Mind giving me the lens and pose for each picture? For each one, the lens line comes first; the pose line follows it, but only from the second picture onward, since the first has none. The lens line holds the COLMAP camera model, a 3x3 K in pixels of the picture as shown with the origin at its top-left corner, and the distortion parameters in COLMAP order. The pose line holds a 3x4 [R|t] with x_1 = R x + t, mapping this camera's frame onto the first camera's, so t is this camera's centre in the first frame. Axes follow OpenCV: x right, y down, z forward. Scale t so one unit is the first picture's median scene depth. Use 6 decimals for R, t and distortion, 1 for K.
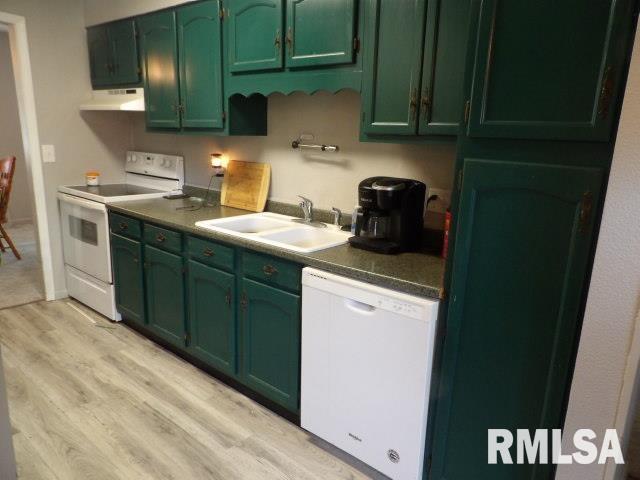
lens RADIAL K [[461.0, 0, 318.1], [0, 461.0, 240.3], [0, 0, 1]] dist [-0.029047, 0.048837]
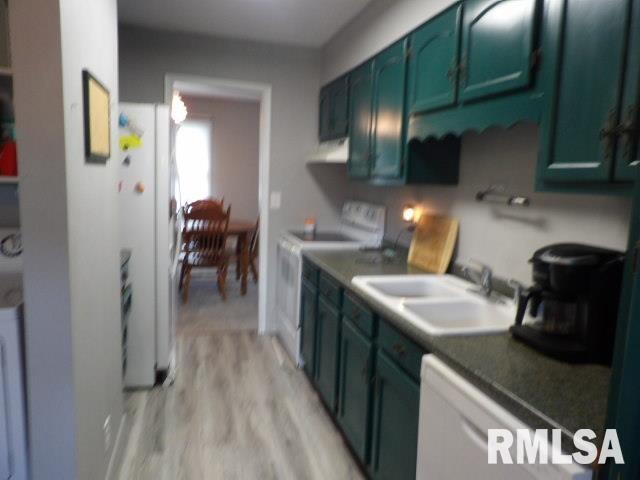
lens RADIAL K [[461.0, 0, 317.6], [0, 461.0, 238.0], [0, 0, 1]] dist [-0.029047, 0.048837]
pose [[0.828468, 0.070529, -0.555577, 0.164687], [-0.137619, 0.987258, -0.079886, -0.032503], [0.542864, 0.142641, 0.827618, 0.190683]]
